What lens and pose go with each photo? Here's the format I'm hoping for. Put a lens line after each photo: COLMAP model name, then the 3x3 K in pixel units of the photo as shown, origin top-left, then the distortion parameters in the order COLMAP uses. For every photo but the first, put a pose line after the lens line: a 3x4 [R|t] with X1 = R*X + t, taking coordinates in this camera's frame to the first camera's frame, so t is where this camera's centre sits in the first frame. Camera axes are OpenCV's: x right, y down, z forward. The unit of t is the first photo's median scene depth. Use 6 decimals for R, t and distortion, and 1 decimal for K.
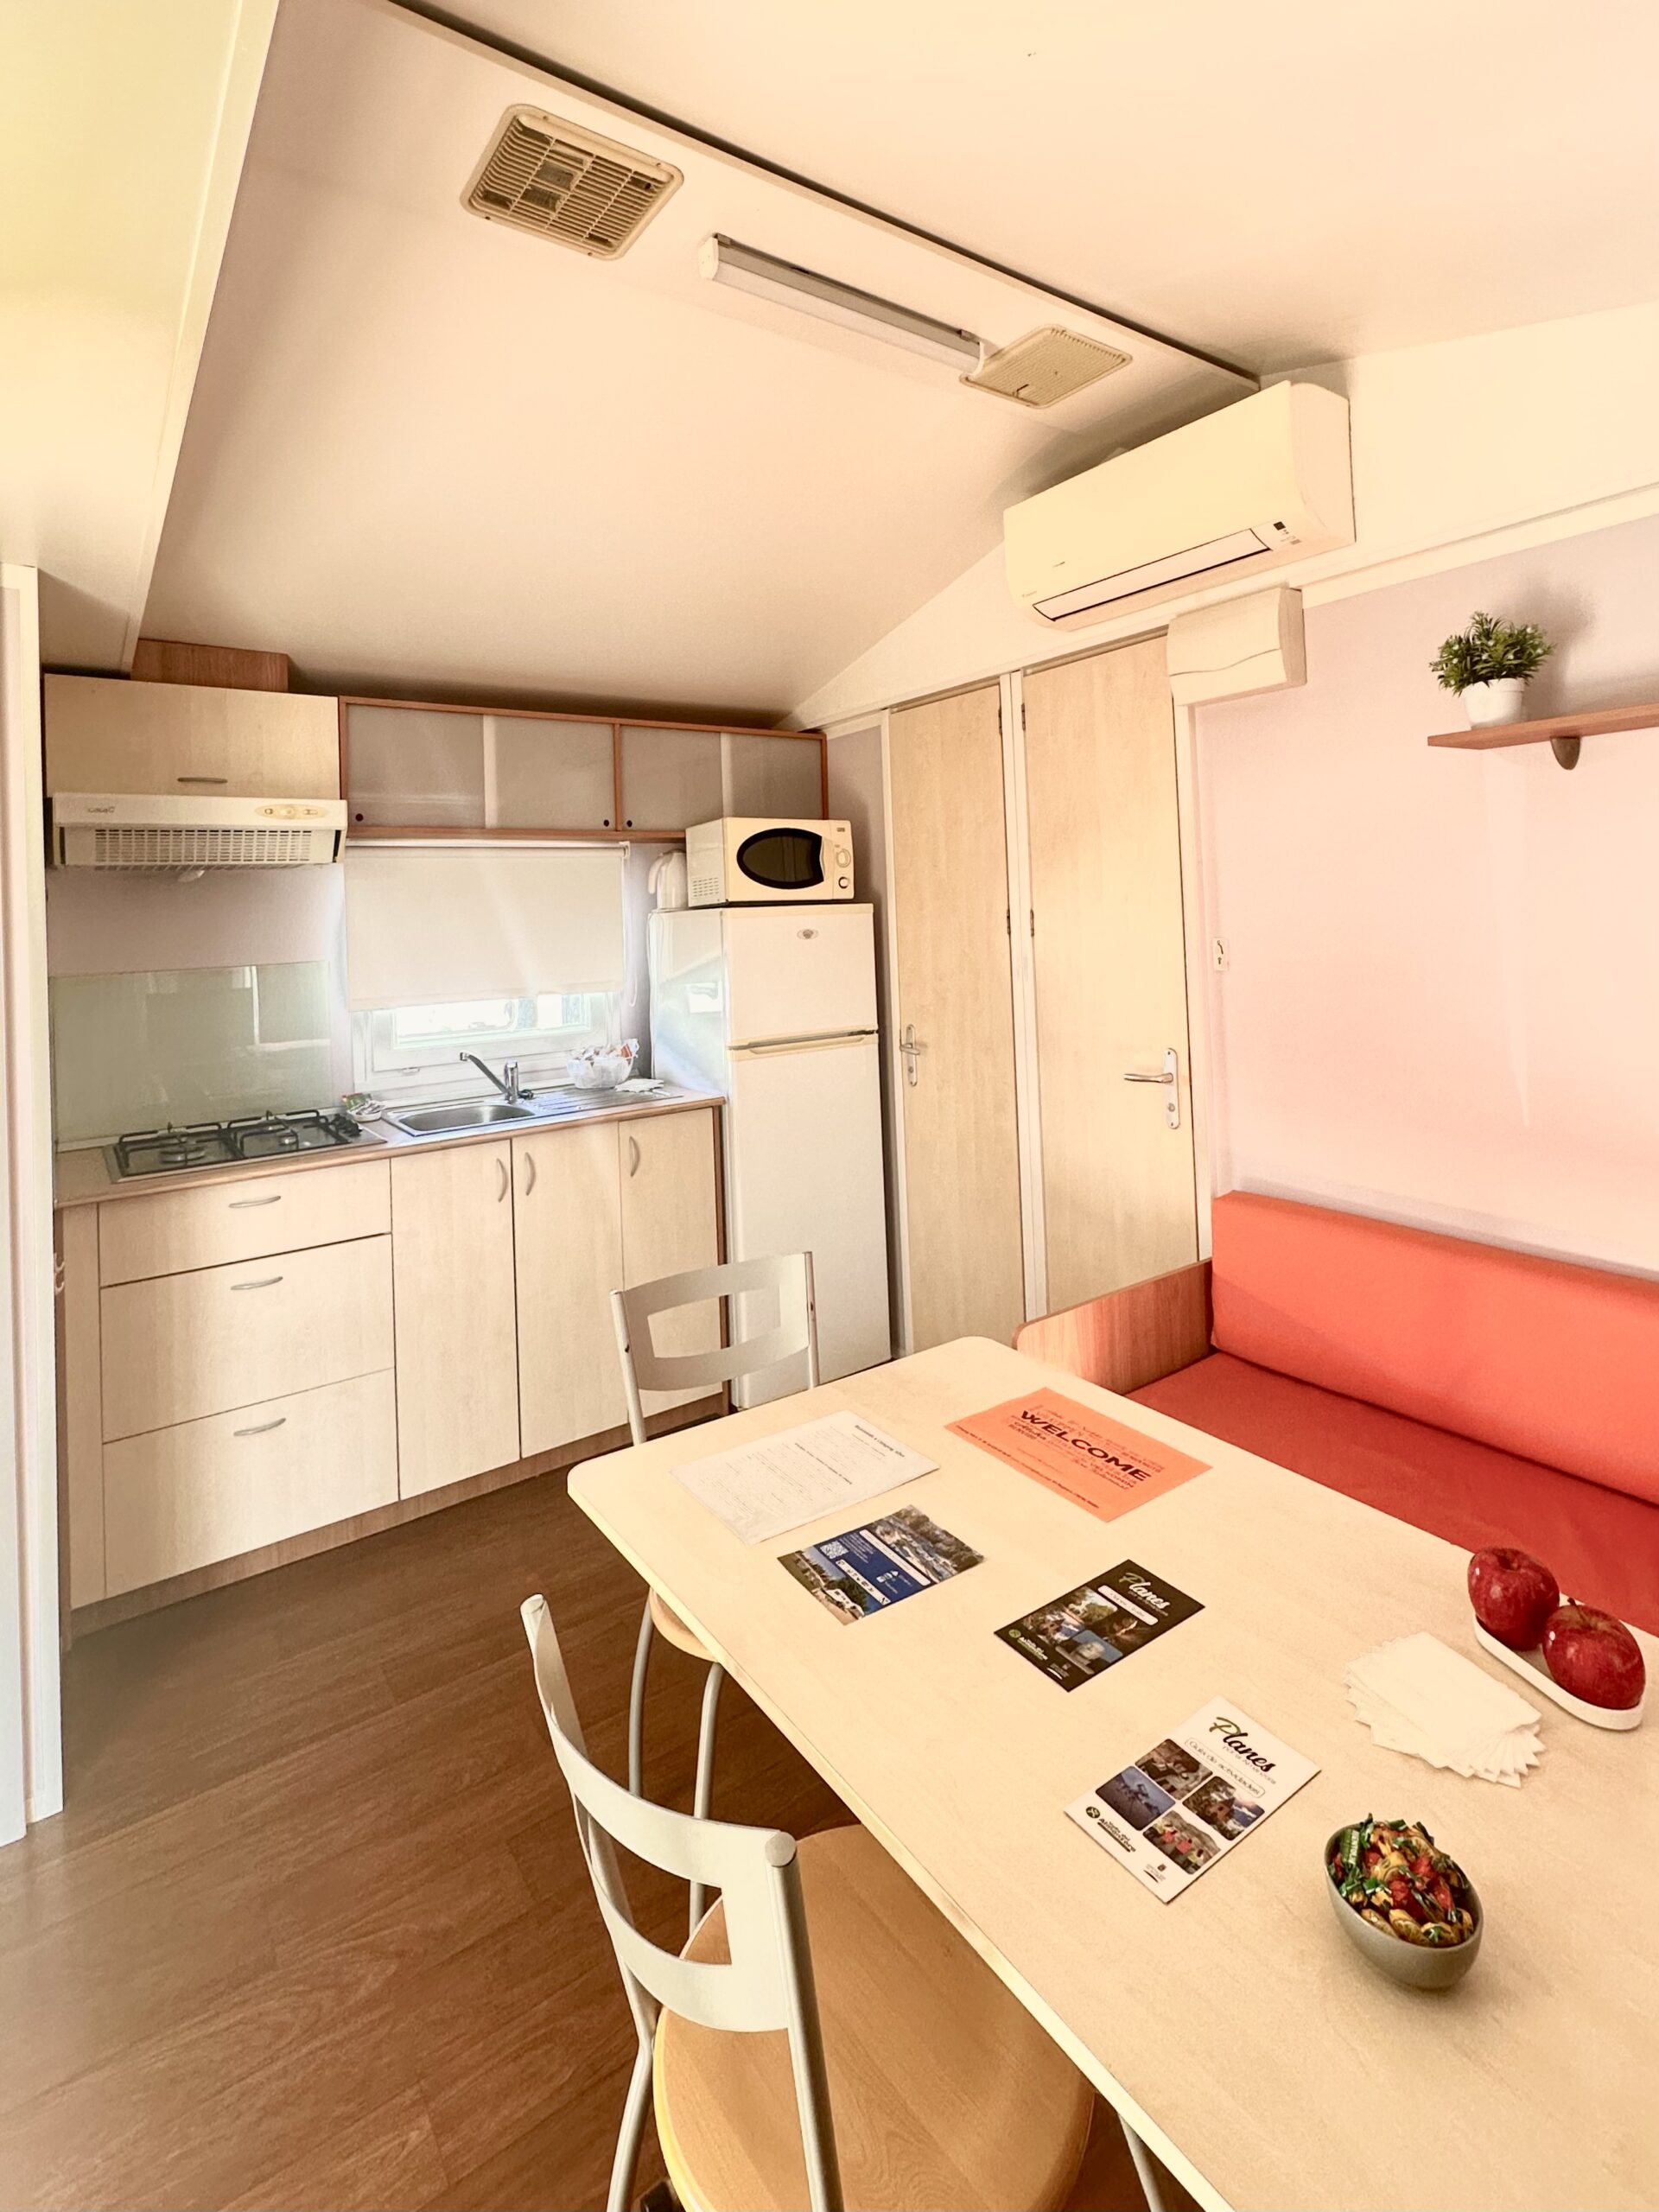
lens RADIAL K [[1021.2, 0, 833.5], [0, 1021.2, 1071.4], [0, 0, 1]] dist [-0.002199, -0.000224]
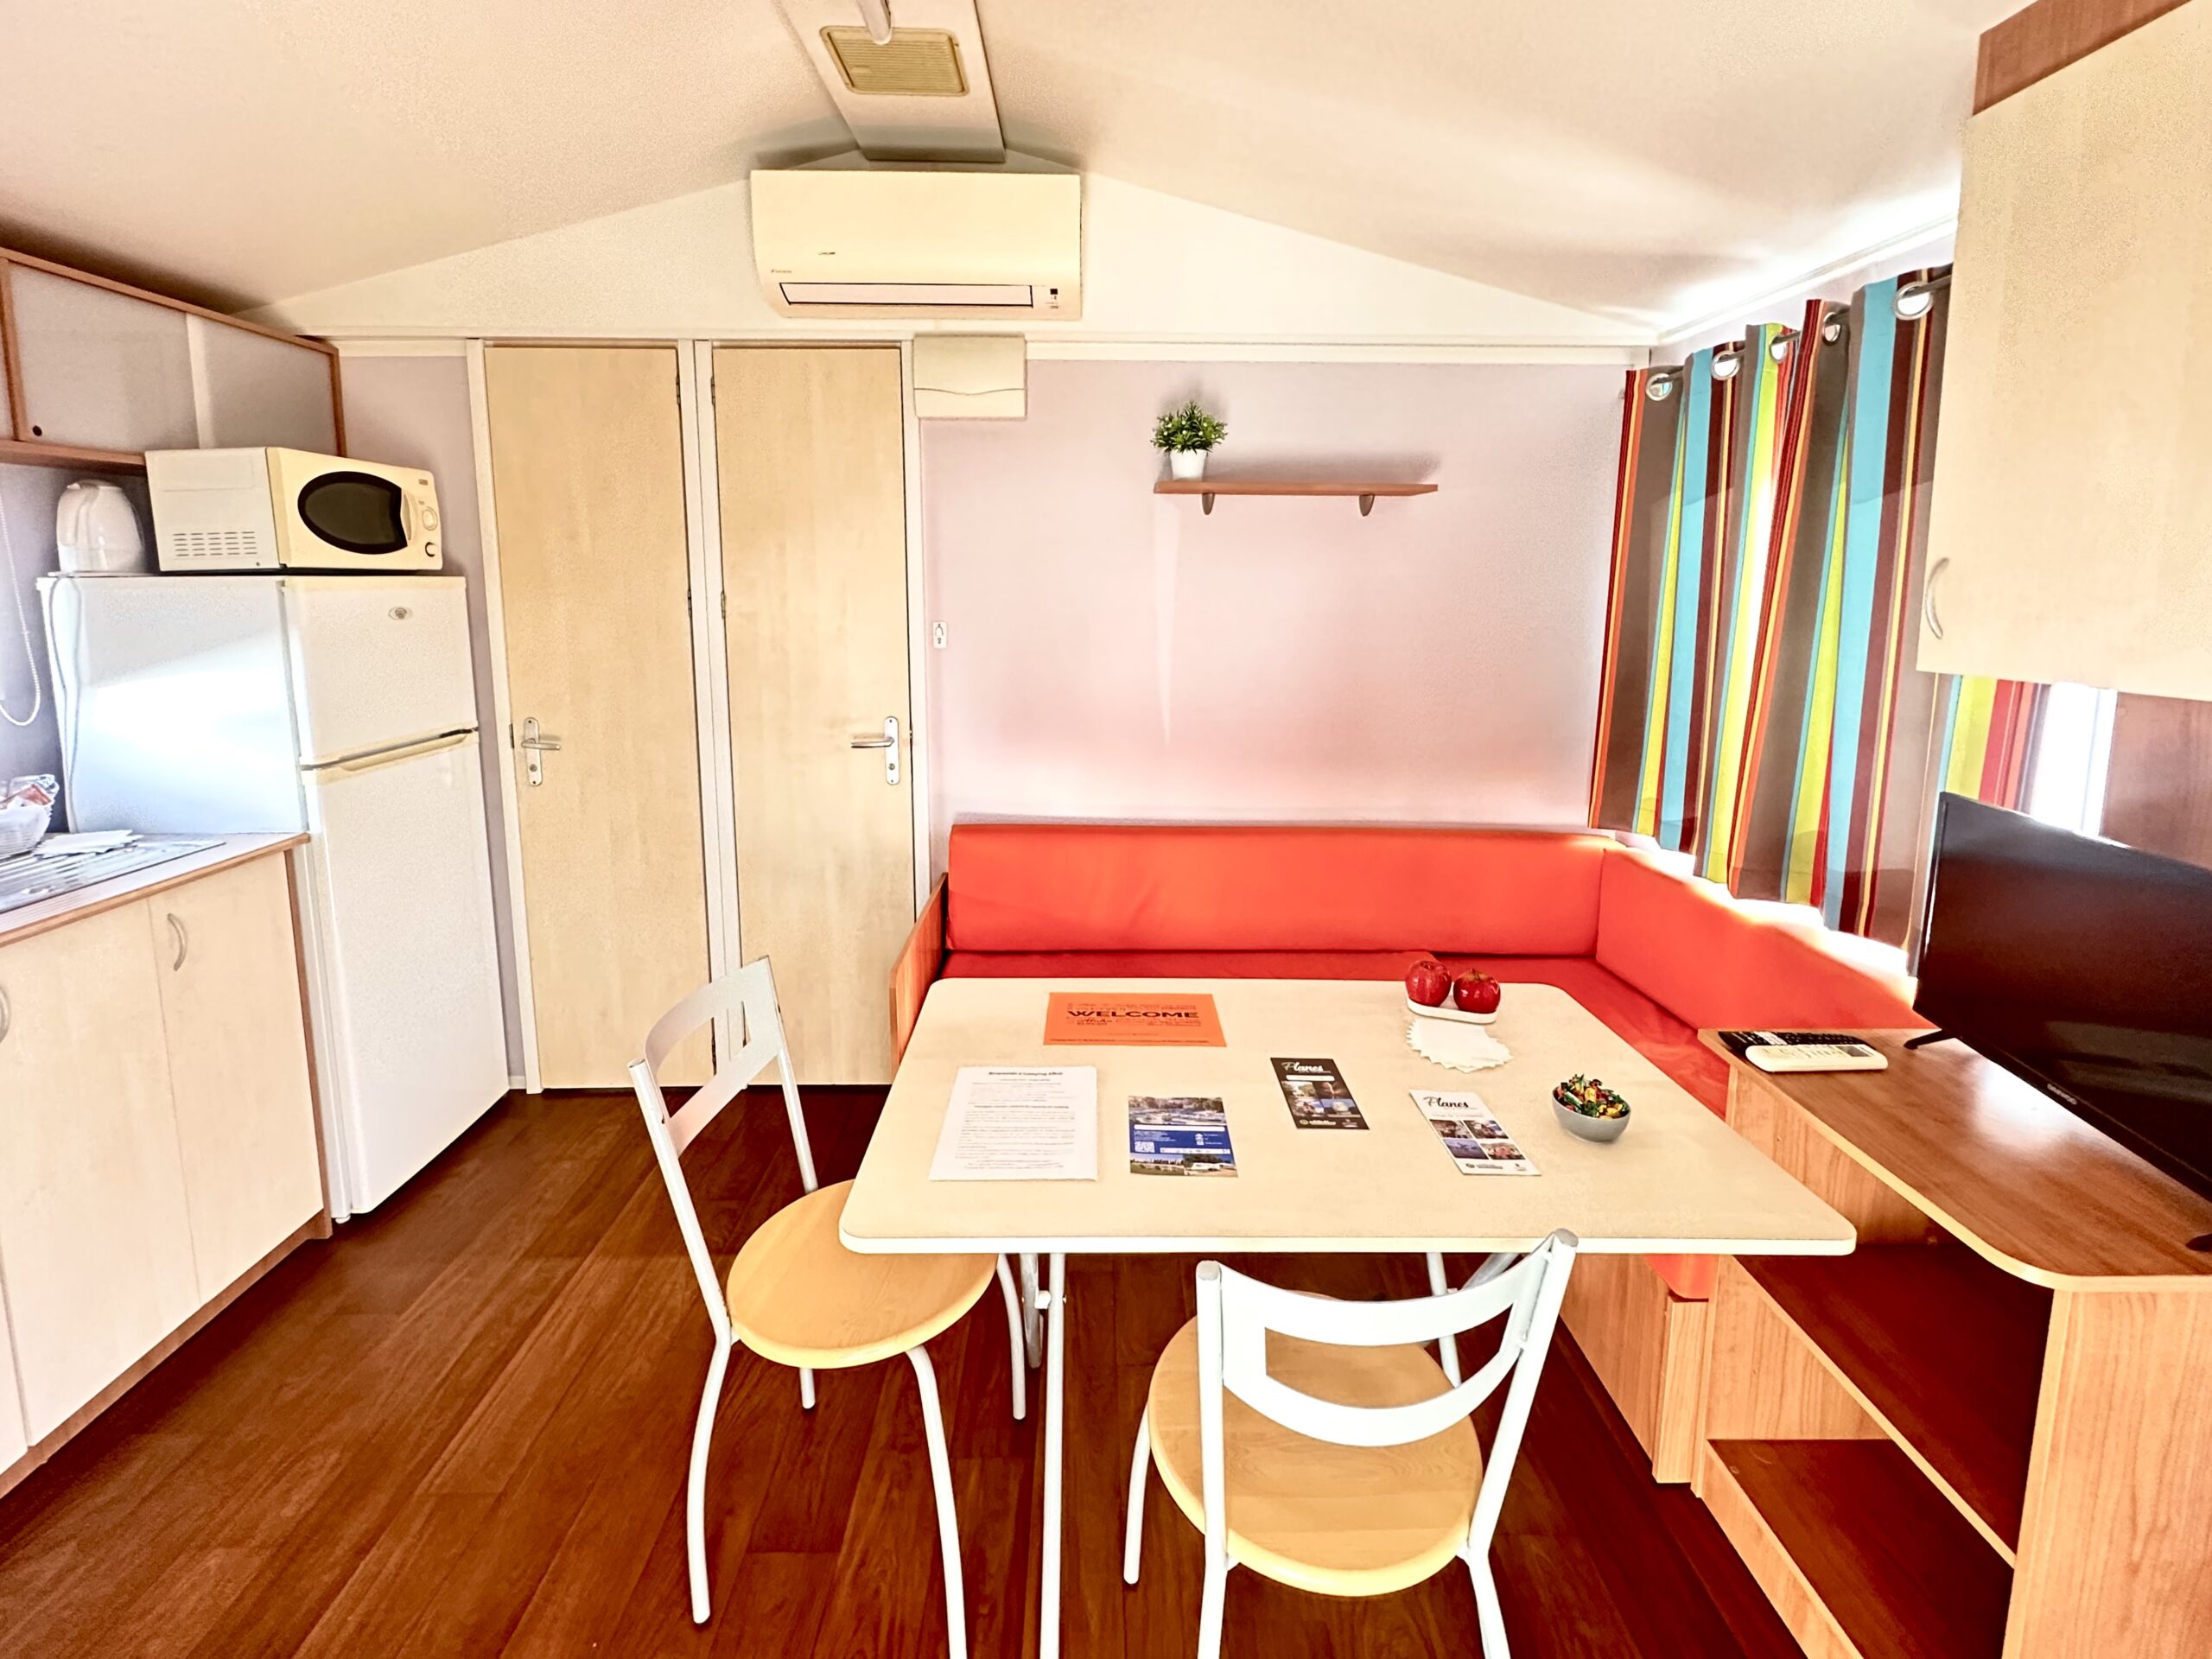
lens RADIAL K [[879.8, 0, 1106.0], [0, 879.8, 829.5], [0, 0, 1]] dist [-0.002420, -0.000018]
pose [[0.603243, -0.179867, 0.777011, -0.491527], [0.096944, 0.983551, 0.152414, -0.036851], [-0.791644, -0.016616, 0.610757, 0.268506]]
